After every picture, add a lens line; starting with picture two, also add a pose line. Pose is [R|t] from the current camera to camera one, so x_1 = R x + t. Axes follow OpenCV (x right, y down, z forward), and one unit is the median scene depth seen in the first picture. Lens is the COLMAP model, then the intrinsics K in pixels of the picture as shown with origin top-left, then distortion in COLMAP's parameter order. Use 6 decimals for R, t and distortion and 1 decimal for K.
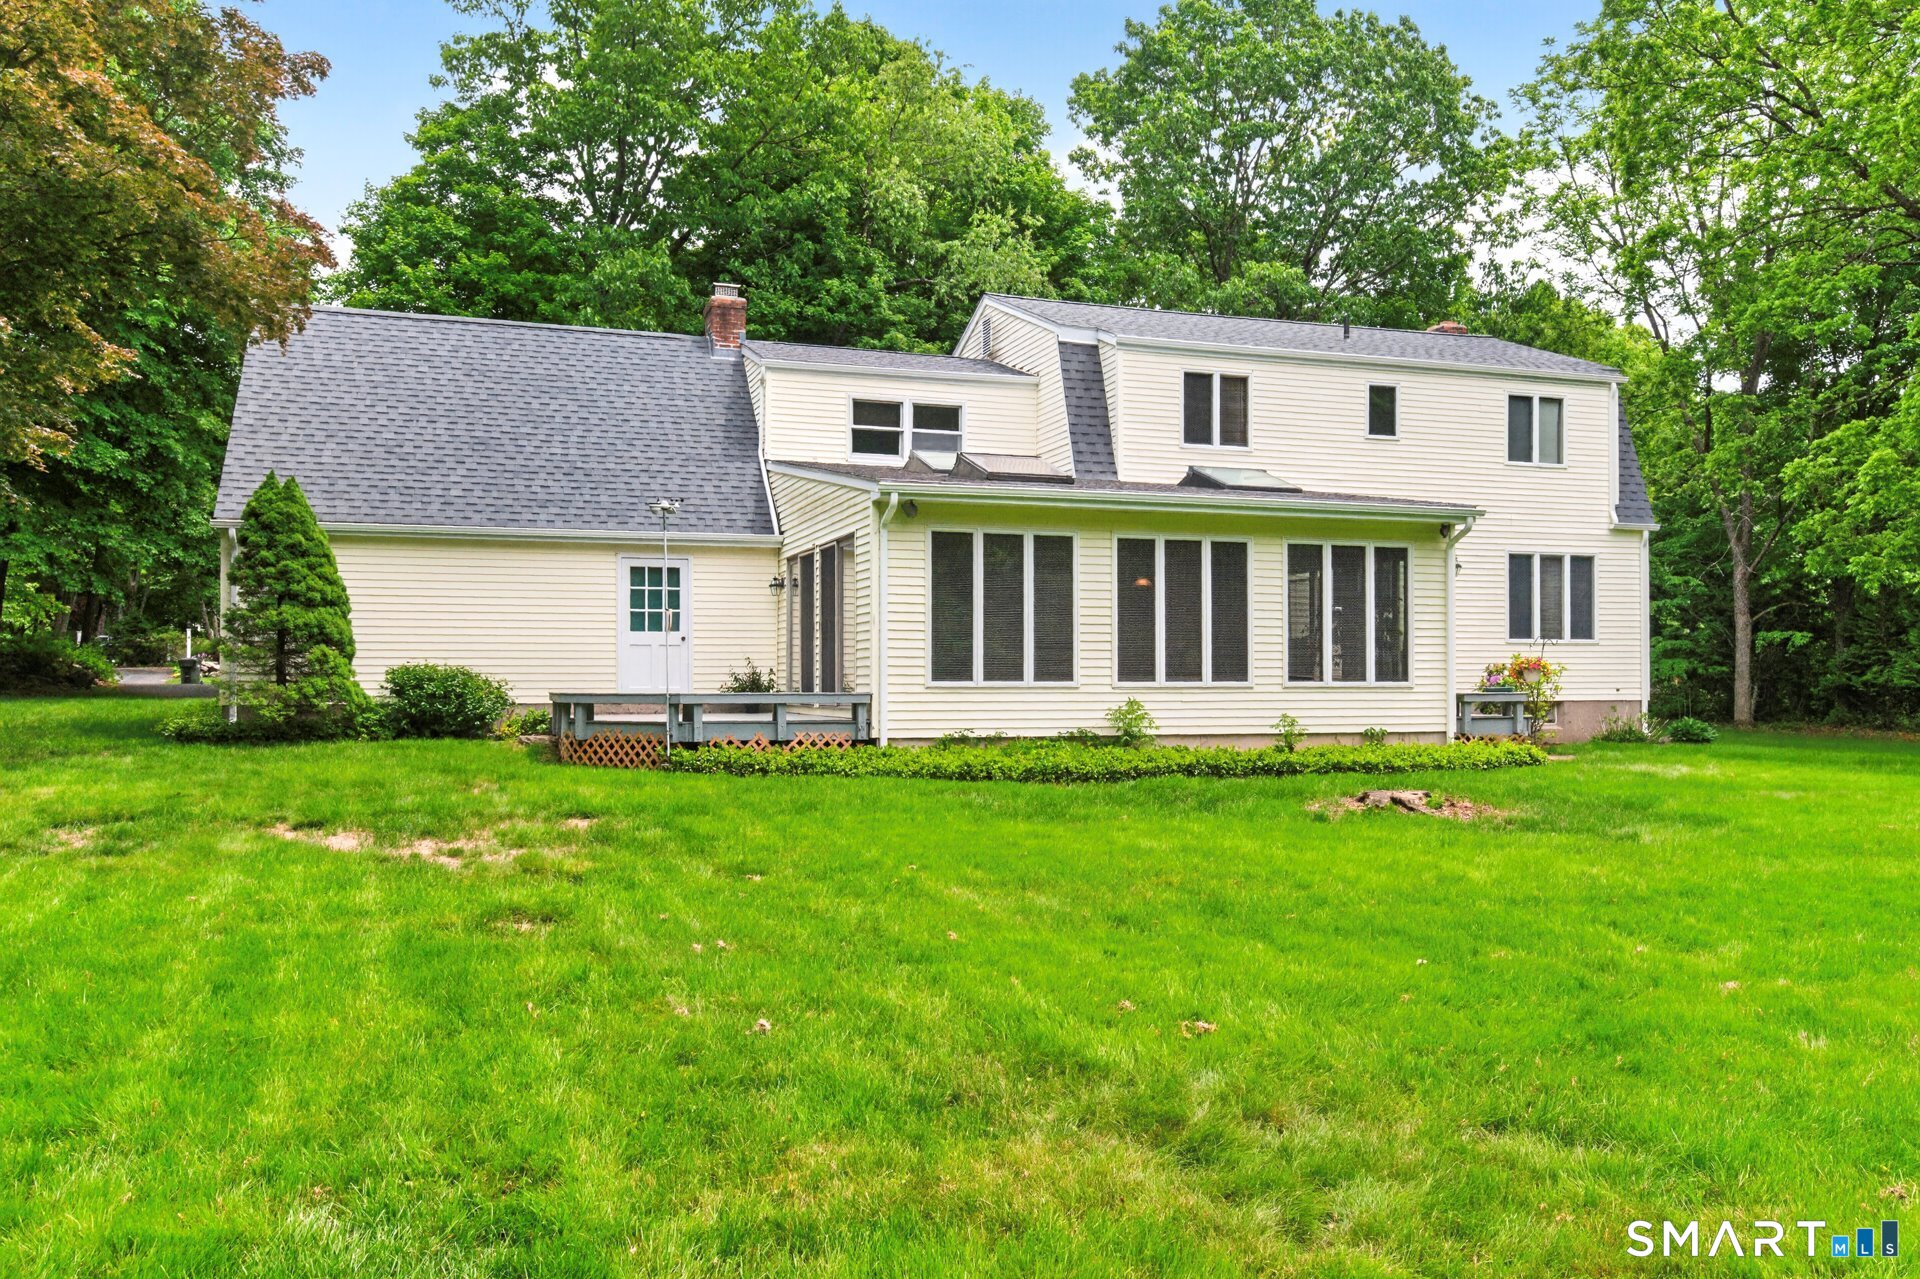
lens RADIAL K [[1481.0, 0, 960.7], [0, 1481.0, 639.8], [0, 0, 1]] dist [0.025917, -0.000418]
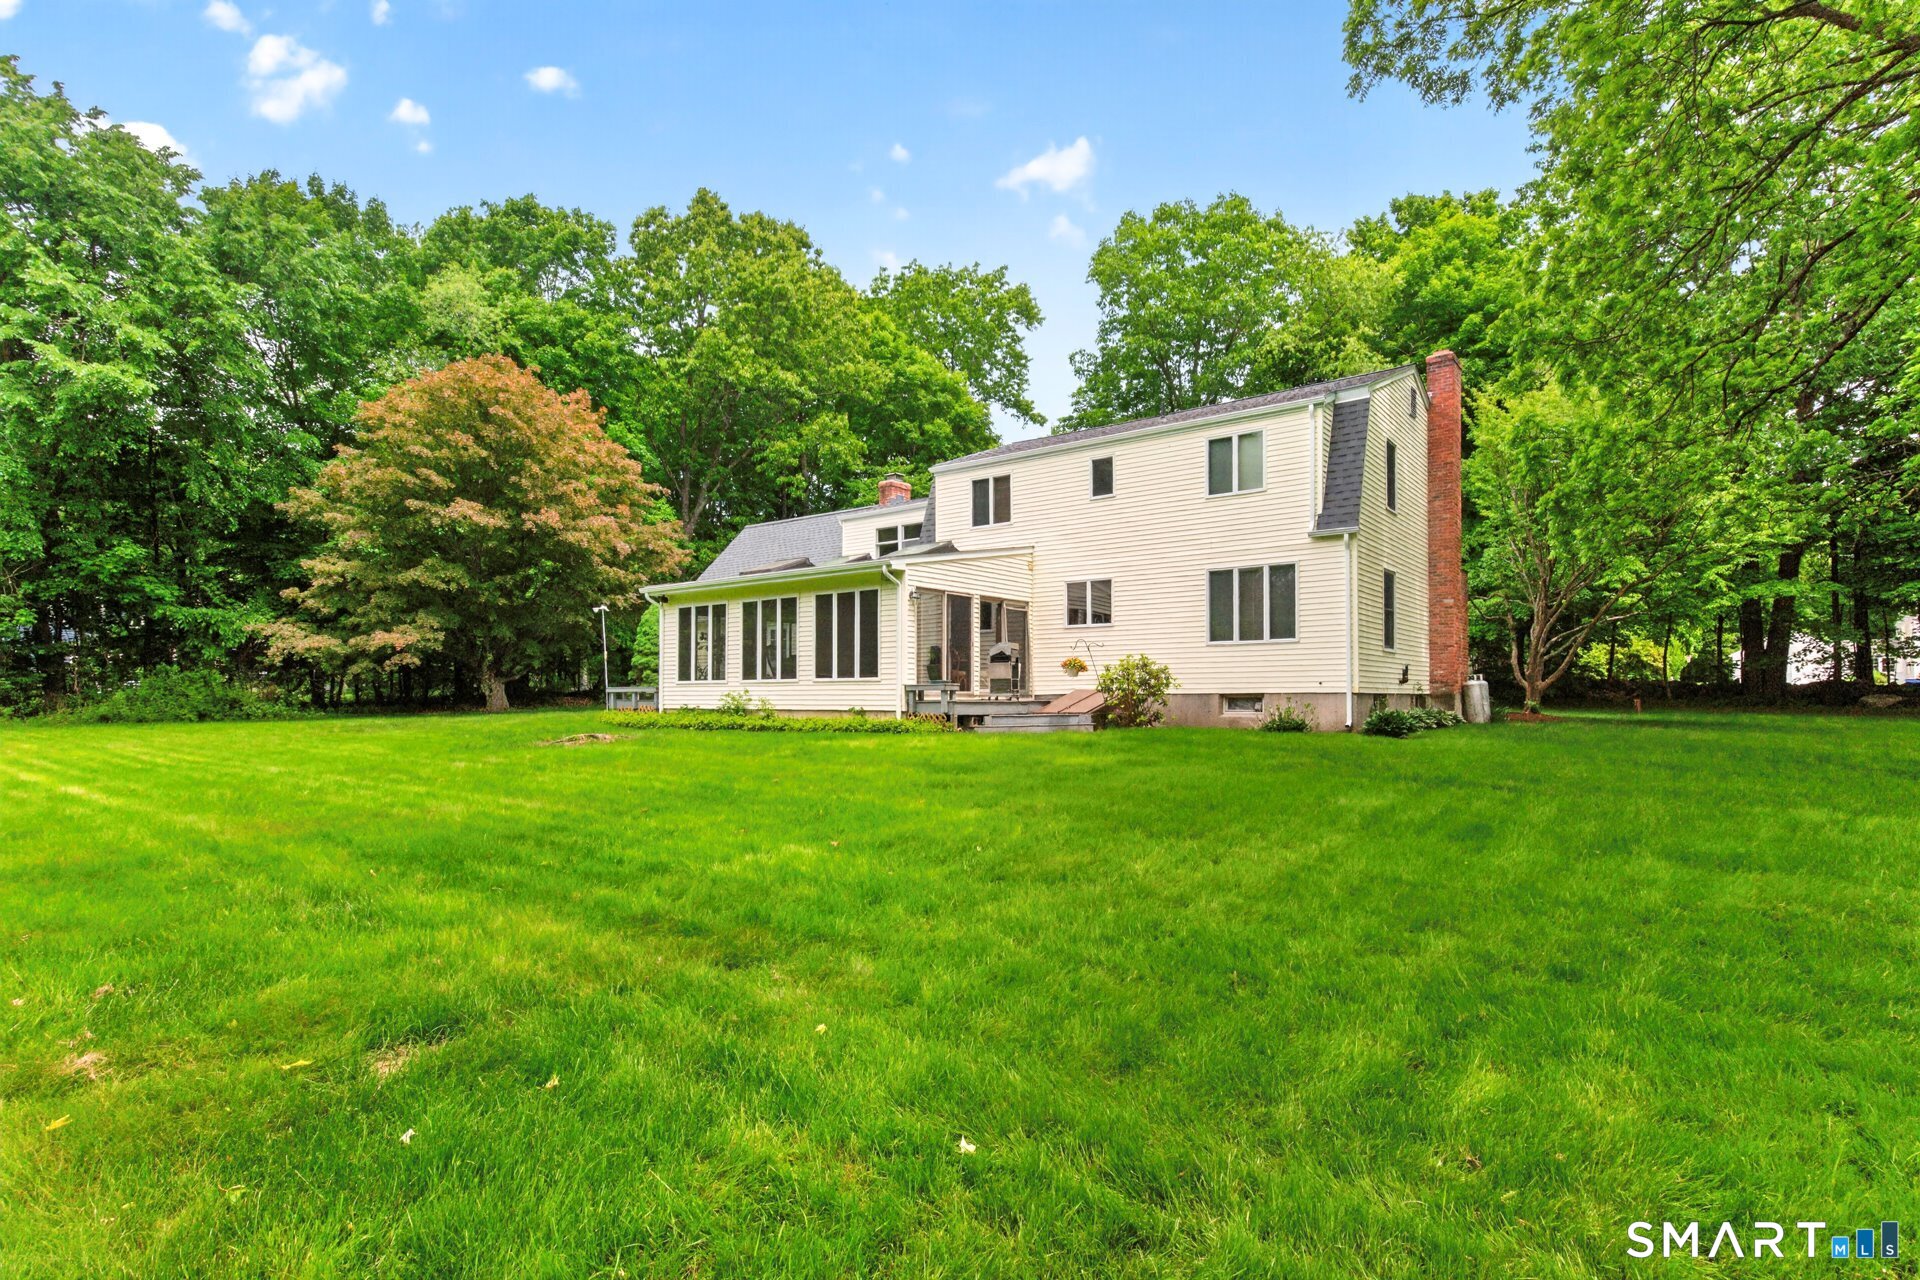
lens RADIAL K [[955.8, 0, 968.5], [0, 955.8, 654.2], [0, 0, 1]] dist [0.000994, -0.000577]
pose [[0.566595, -0.038019, -0.823119, 0.951740], [0.024604, 0.999270, -0.029218, 0.028733], [0.823629, -0.003697, 0.567117, 0.425659]]
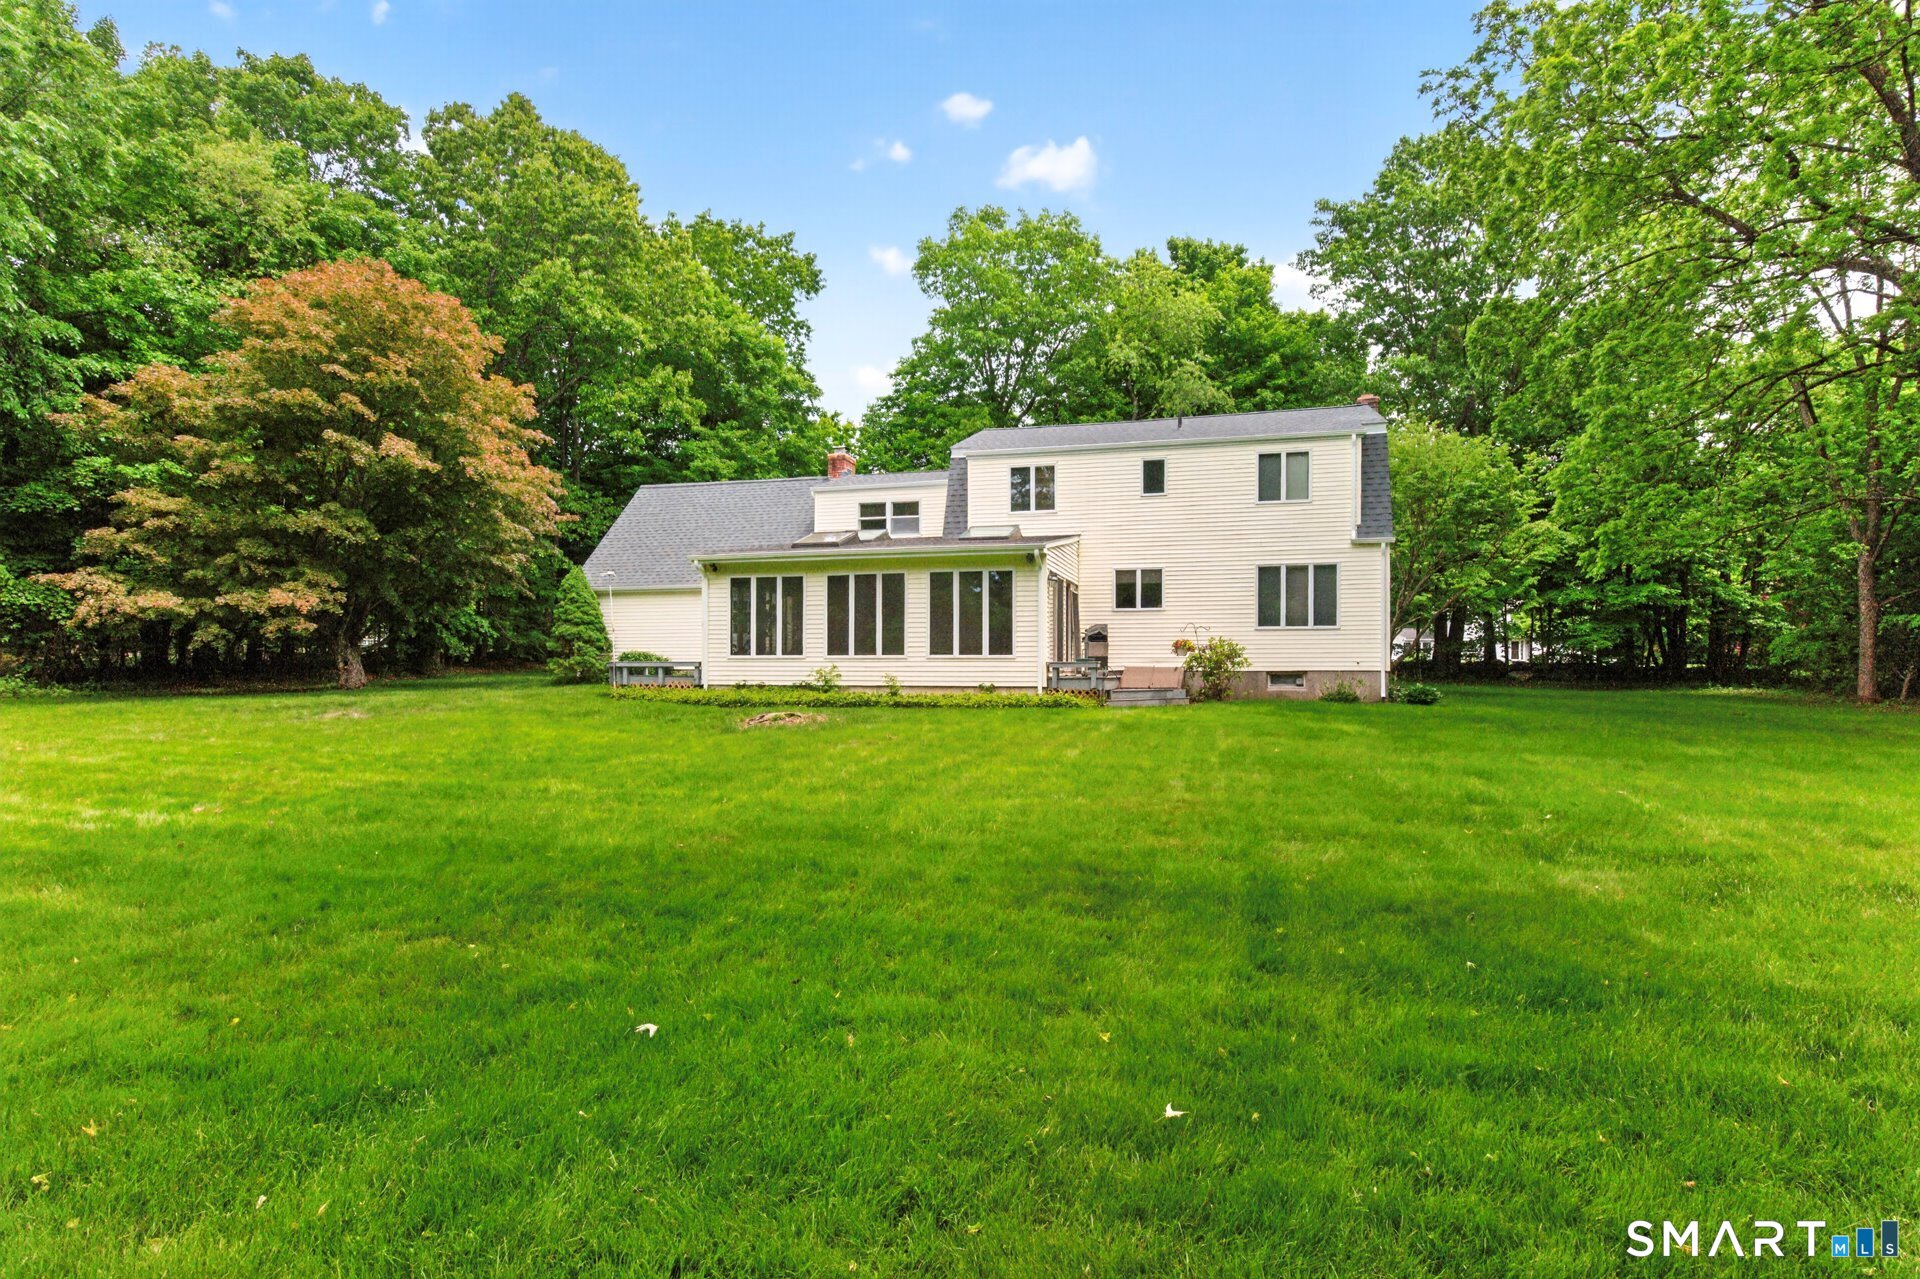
lens RADIAL K [[955.8, 0, 963.2], [0, 955.8, 647.2], [0, 0, 1]] dist [0.000994, -0.000577]
pose [[0.834652, -0.012213, -0.550643, 0.675419], [0.014249, 0.999898, -0.000579, 0.016251], [0.550594, -0.007363, 0.834741, 0.091449]]
